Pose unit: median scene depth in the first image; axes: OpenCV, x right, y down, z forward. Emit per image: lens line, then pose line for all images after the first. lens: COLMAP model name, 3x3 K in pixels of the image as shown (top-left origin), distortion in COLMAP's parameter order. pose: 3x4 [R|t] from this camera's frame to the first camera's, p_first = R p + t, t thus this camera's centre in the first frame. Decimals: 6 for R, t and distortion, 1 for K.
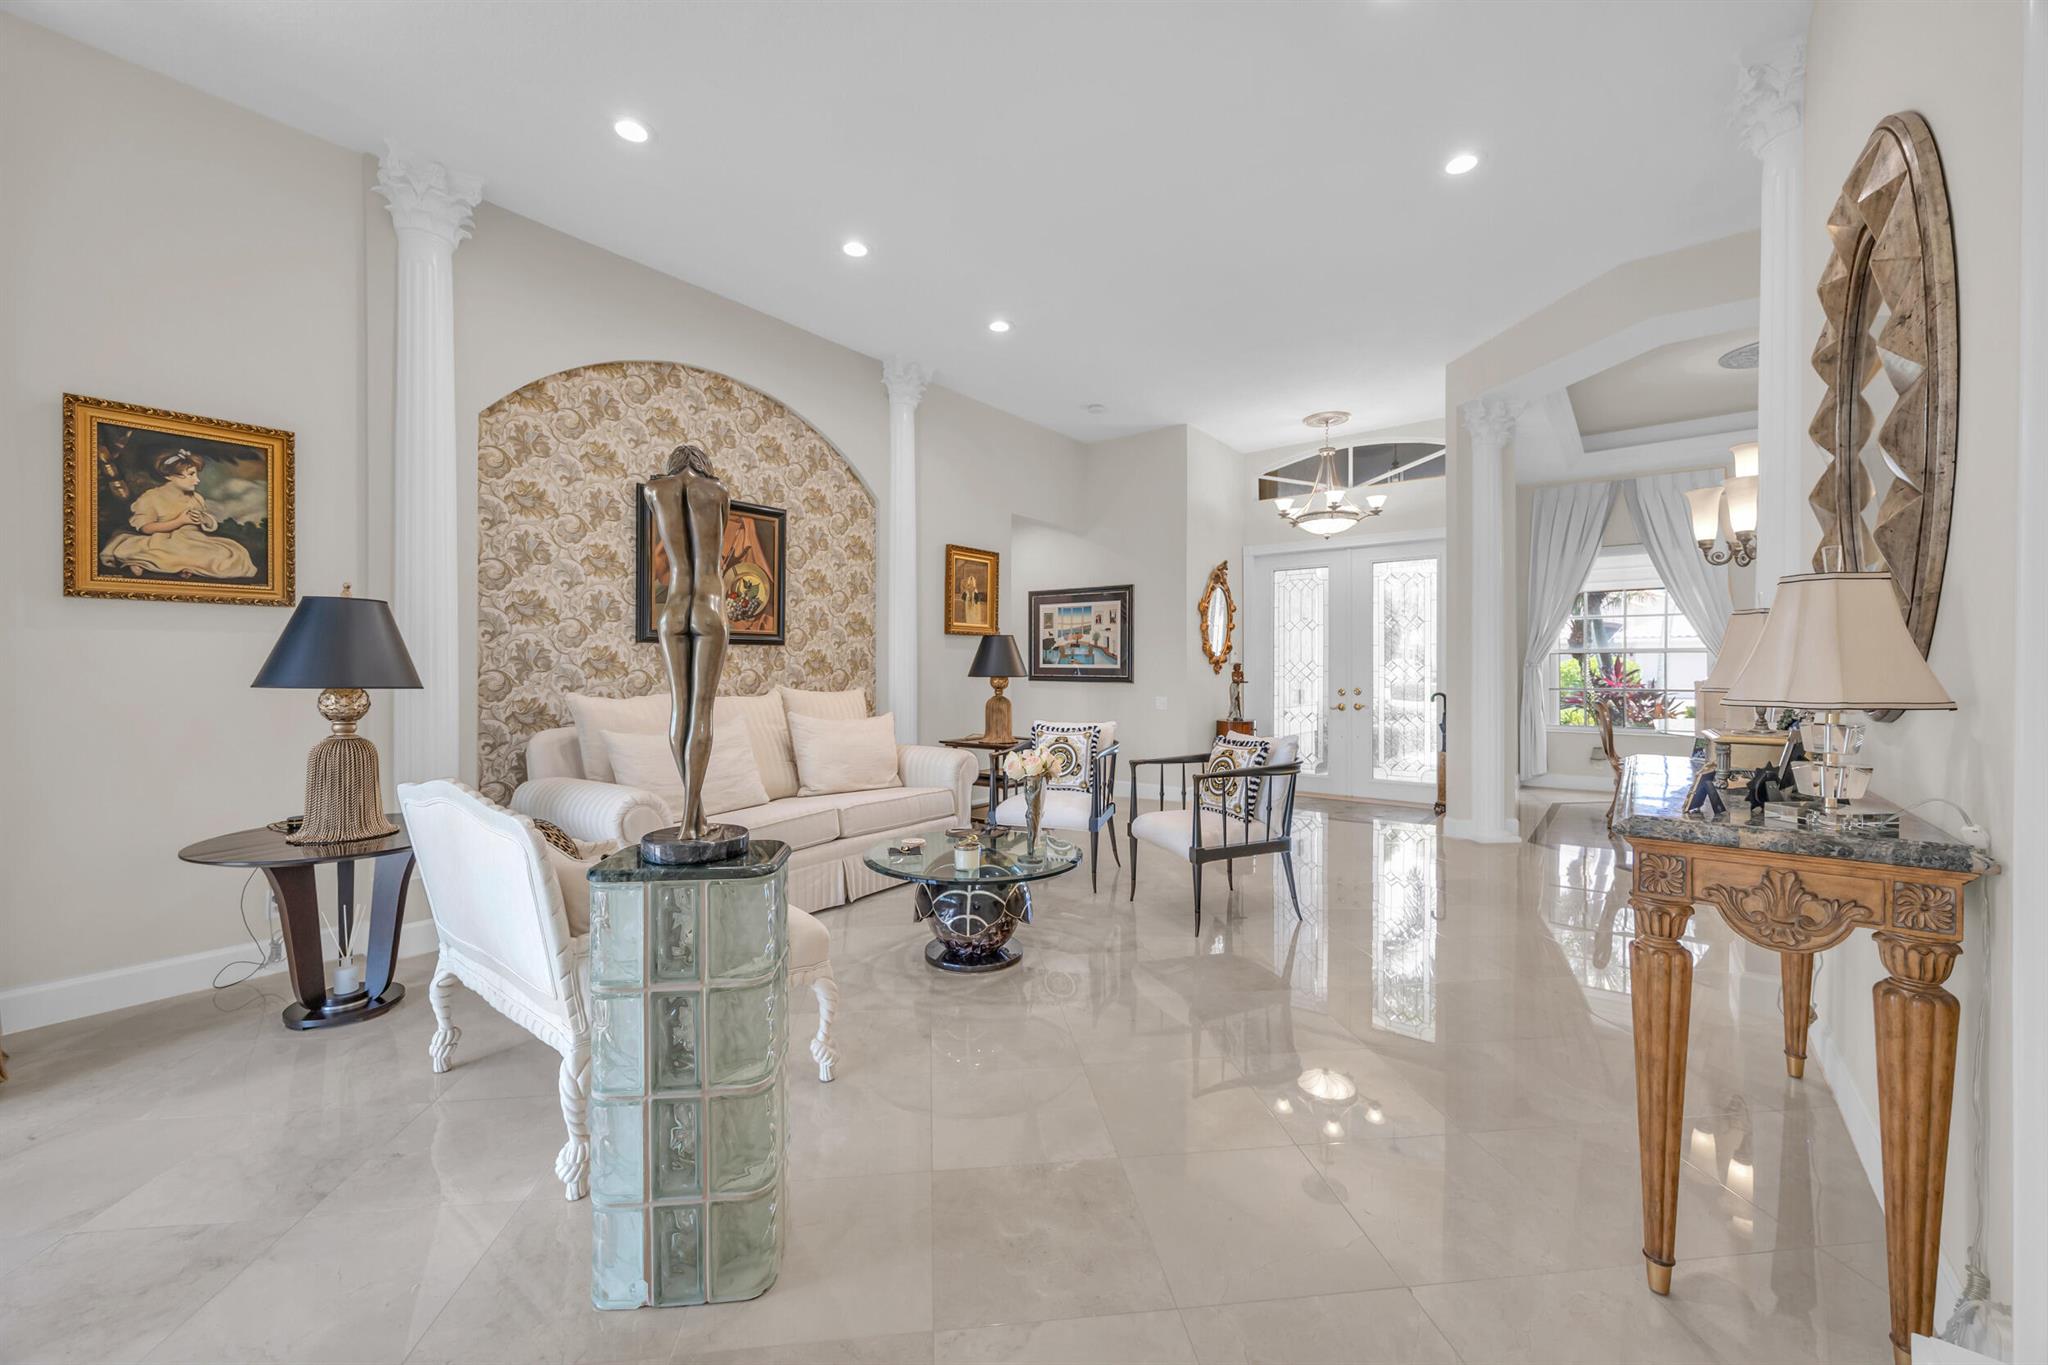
lens RADIAL K [[805.0, 0, 1025.0], [0, 805.0, 675.2], [0, 0, 1]] dist [0.011541, -0.000046]
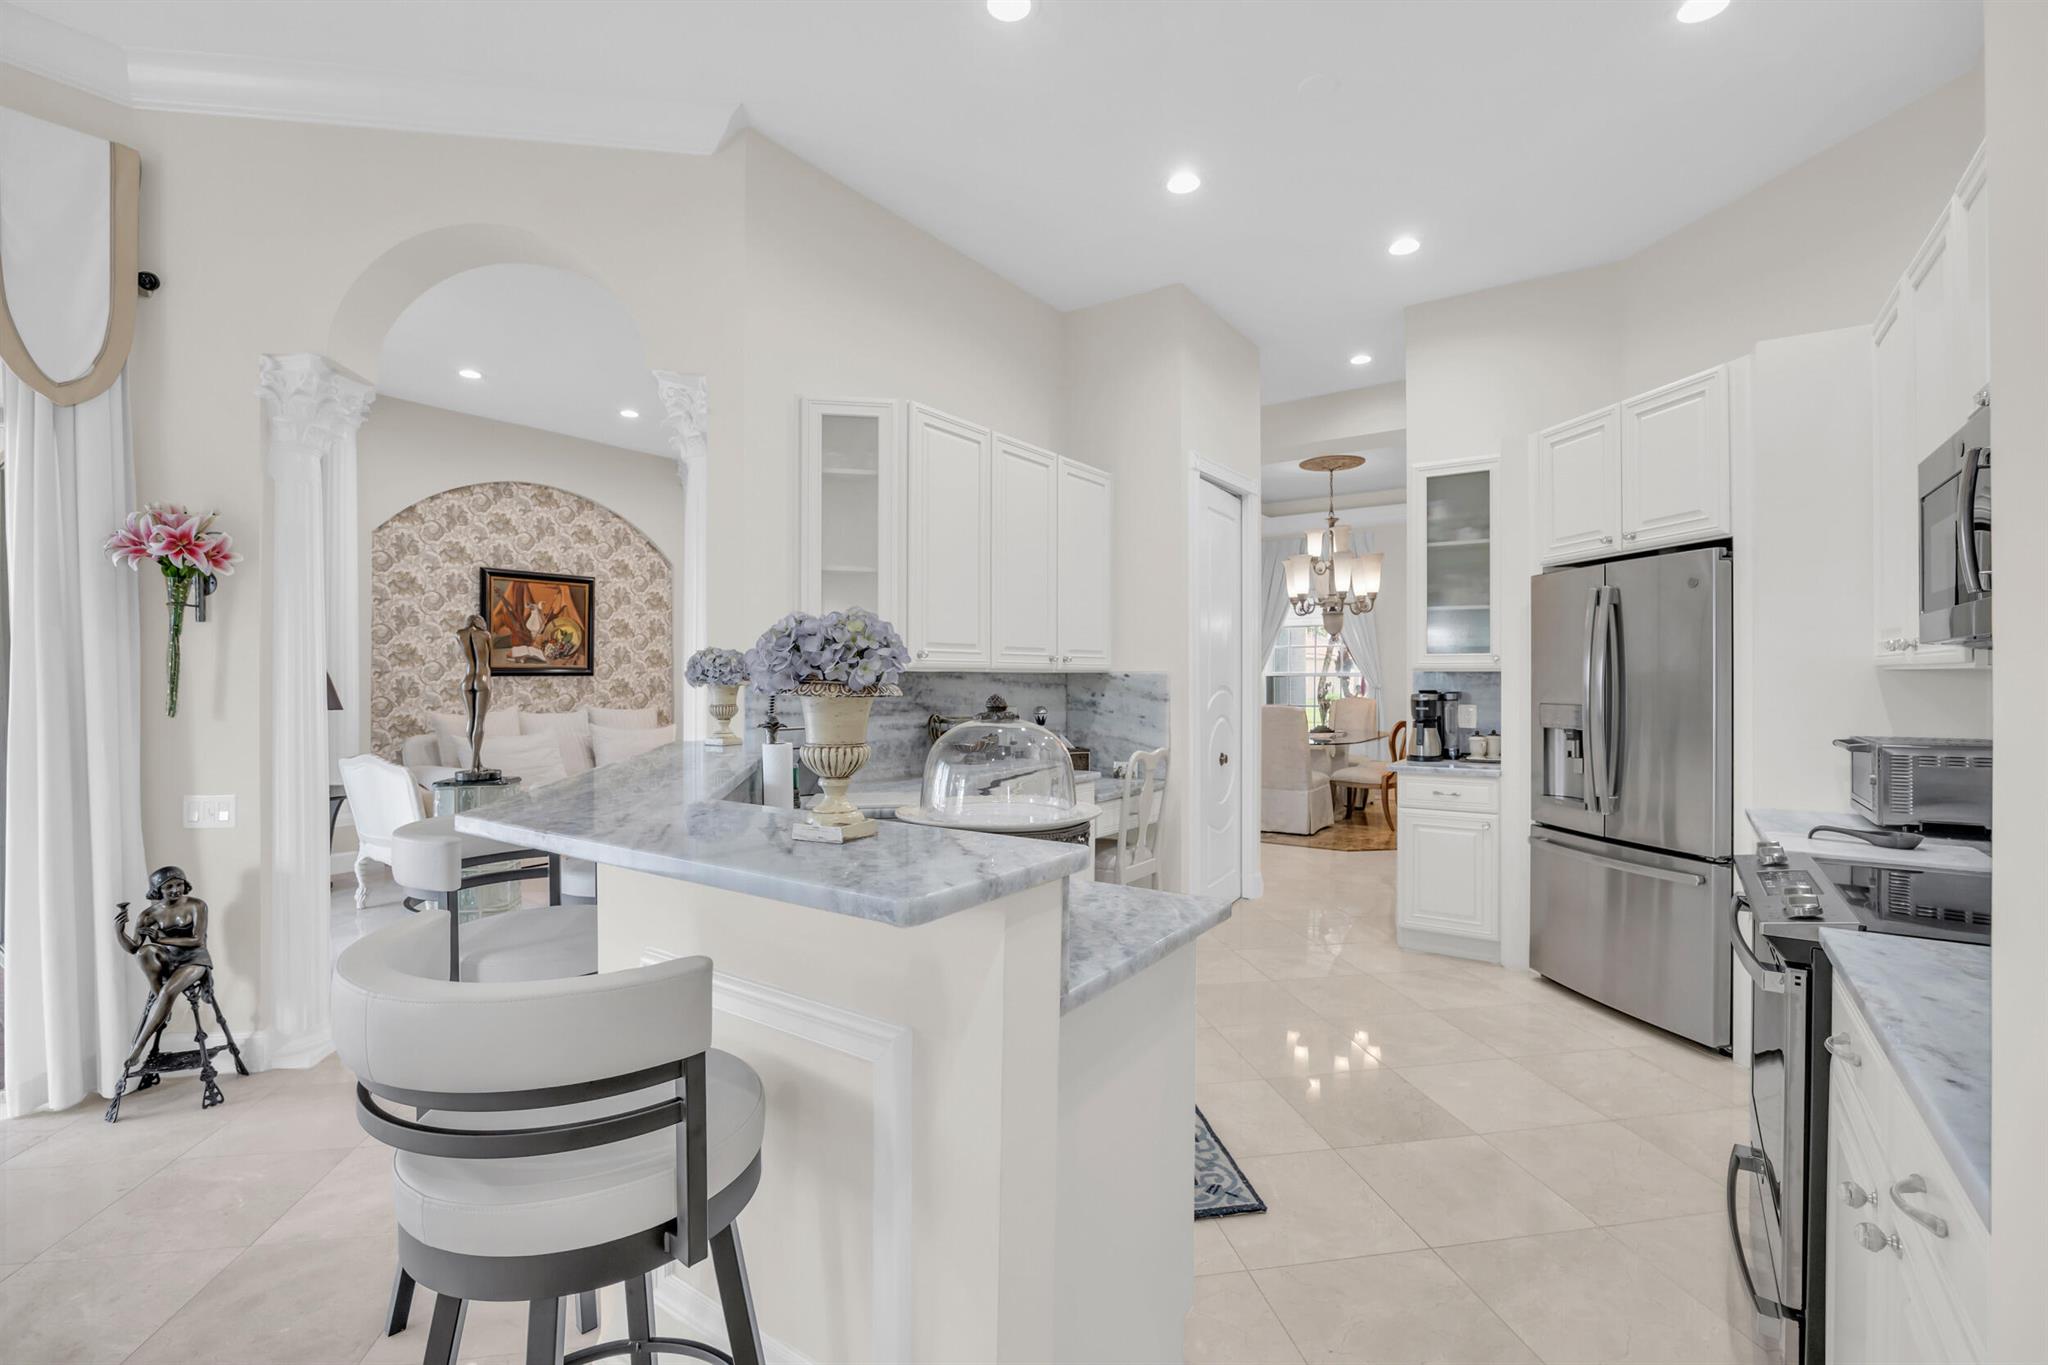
lens RADIAL K [[924.1, 0, 1024.0], [0, 924.1, 682.5], [0, 0, 1]] dist [0.000116, 0.000121]
pose [[0.998852, -0.000220, 0.047900, 0.392893], [0.000385, 0.999994, -0.003440, -0.021861], [-0.047899, 0.003454, 0.998846, -0.666052]]
